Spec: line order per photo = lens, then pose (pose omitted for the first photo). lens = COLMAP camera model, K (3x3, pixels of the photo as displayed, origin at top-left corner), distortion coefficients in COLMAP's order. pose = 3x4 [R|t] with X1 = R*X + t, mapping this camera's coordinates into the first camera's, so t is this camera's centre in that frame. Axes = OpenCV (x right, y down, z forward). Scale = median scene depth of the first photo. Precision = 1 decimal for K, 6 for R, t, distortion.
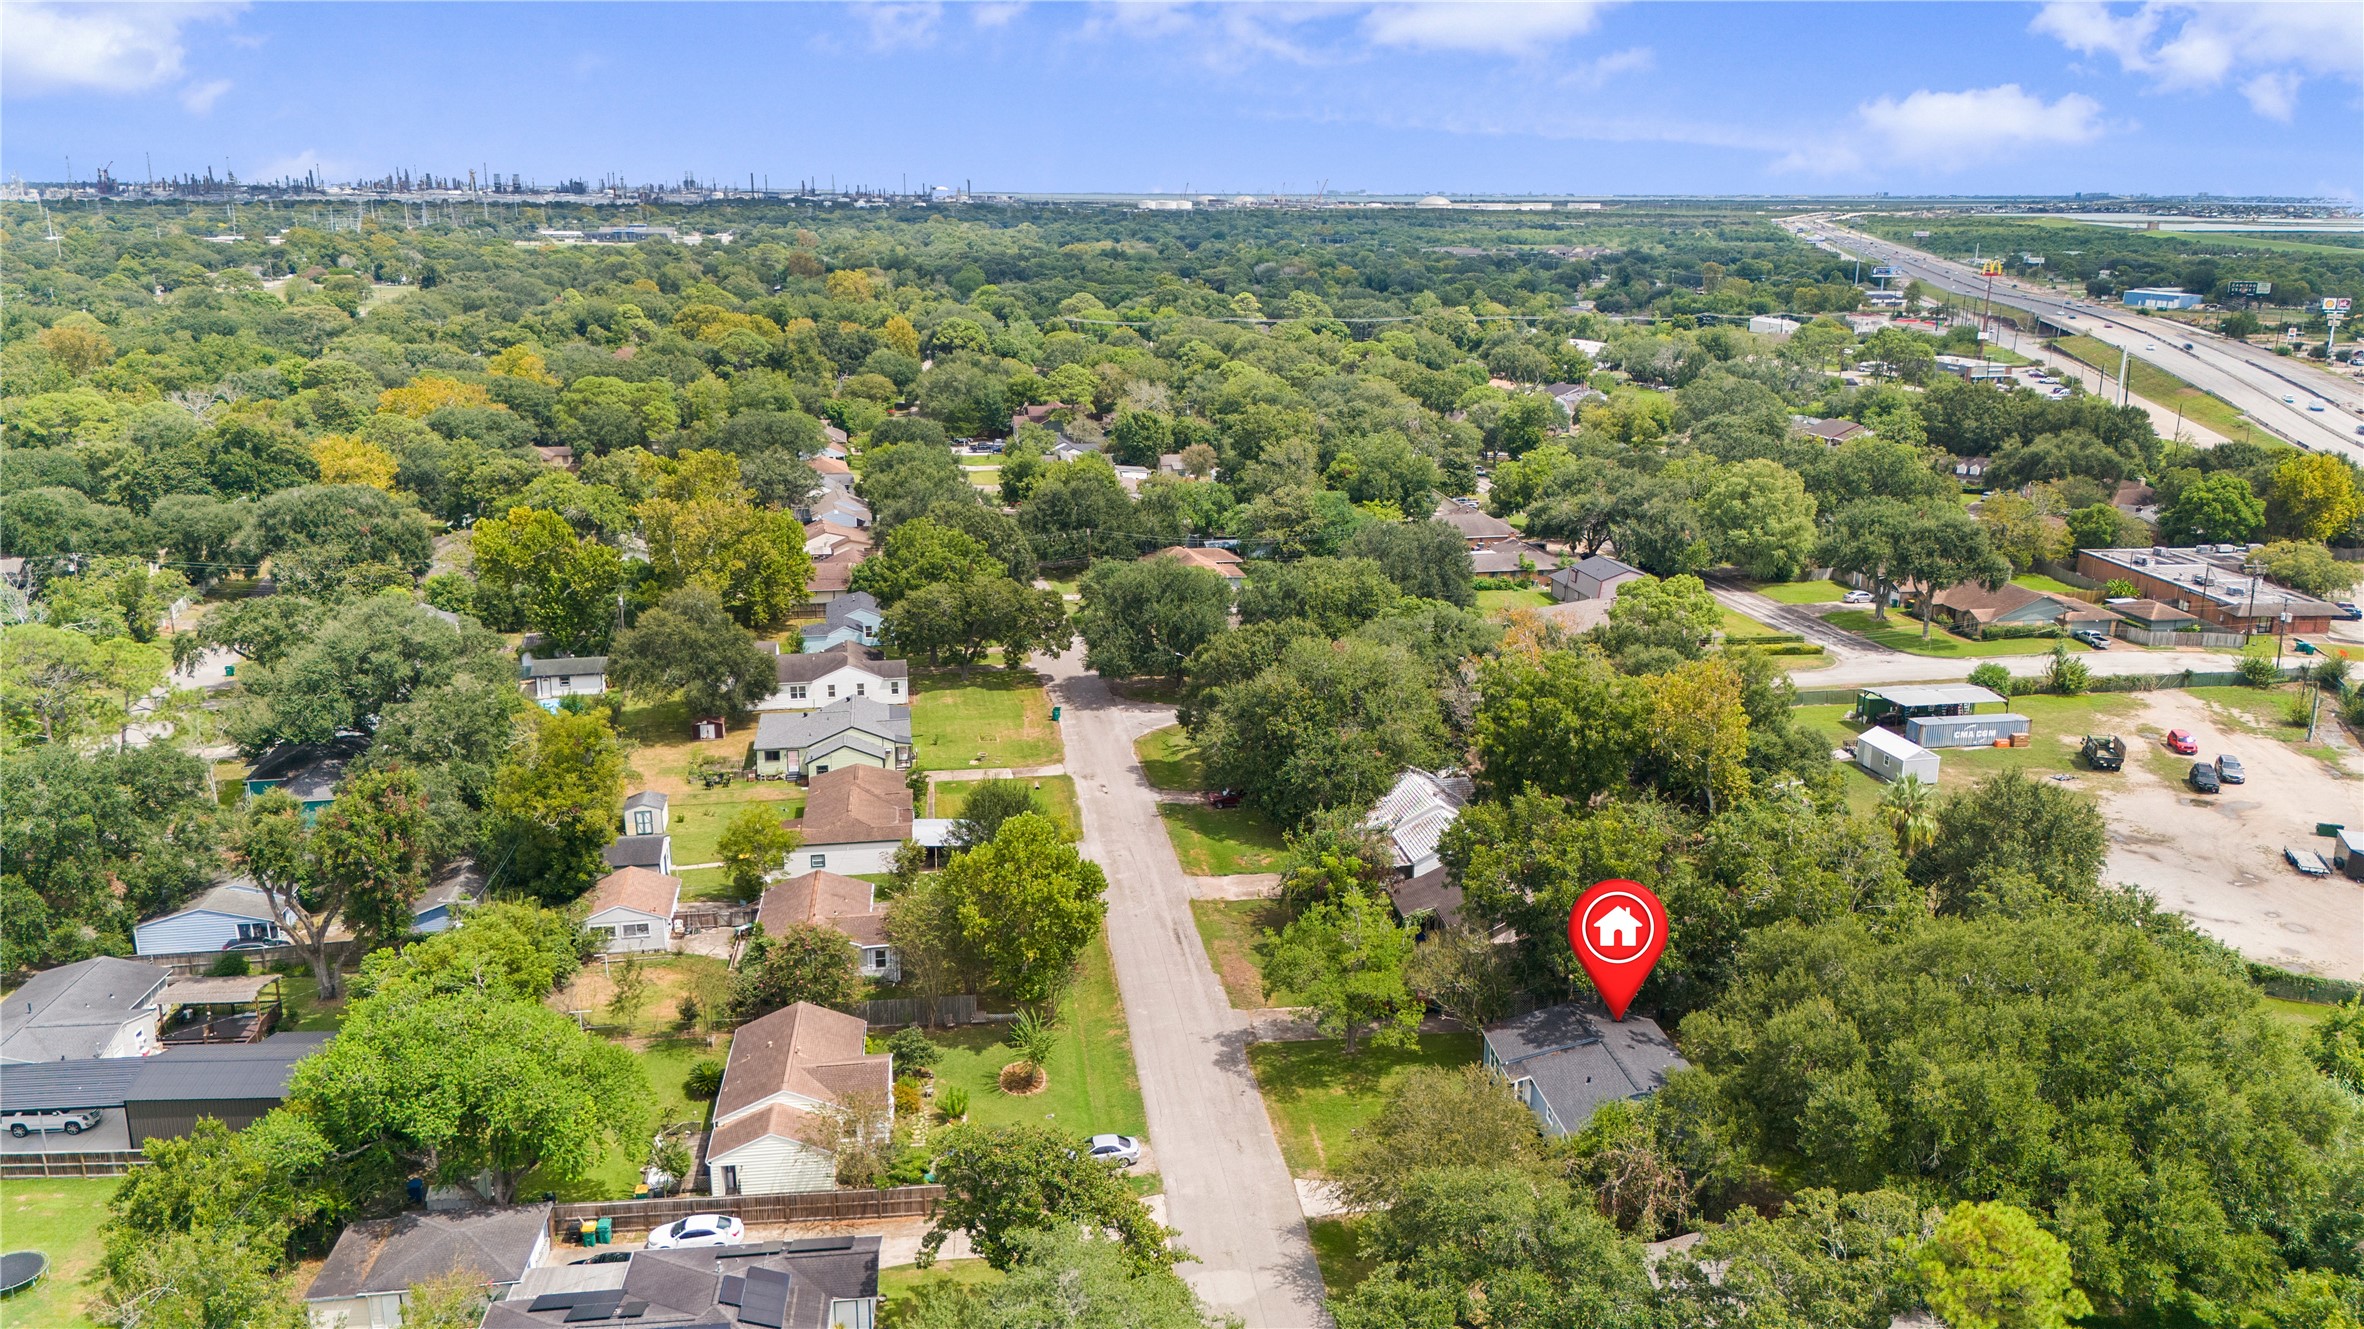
lens RADIAL K [[1798.3, 0, 1180.6], [0, 1798.3, 666.1], [0, 0, 1]] dist [0.063897, -0.059692]
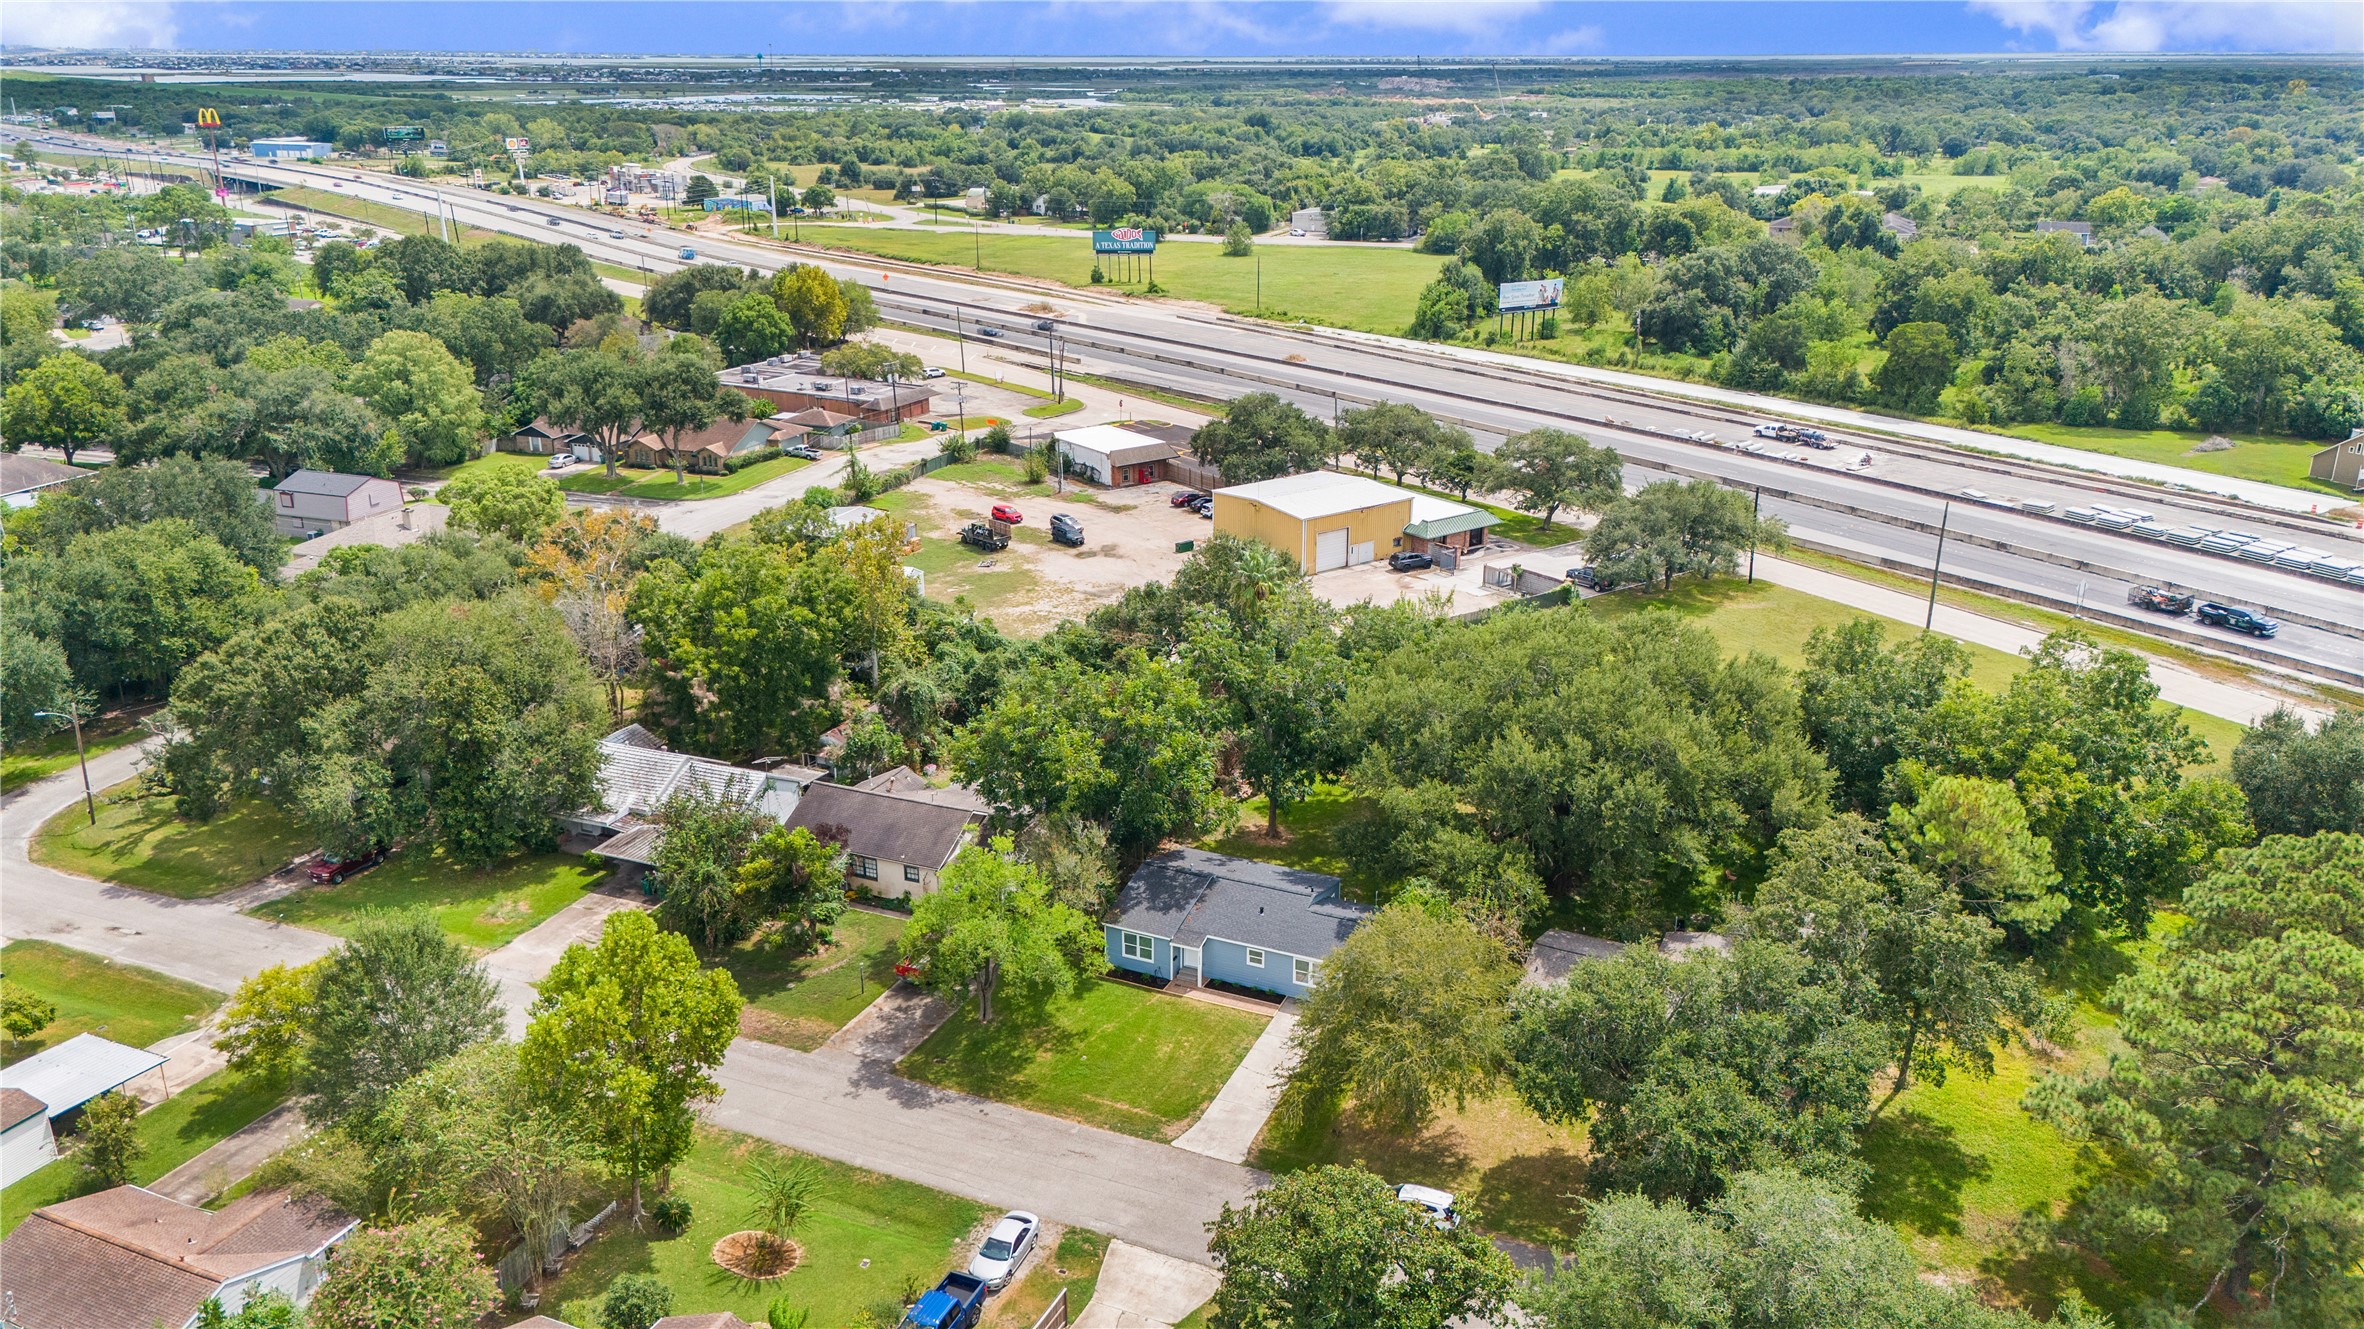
lens RADIAL K [[1798.3, 0, 1190.2], [0, 1798.3, 666.0], [0, 0, 1]] dist [0.063897, -0.059692]
pose [[0.526447, -0.284411, 0.801227, -0.239131], [0.224653, 0.955429, 0.191539, -0.041673], [-0.819991, 0.079162, 0.566876, 0.190040]]
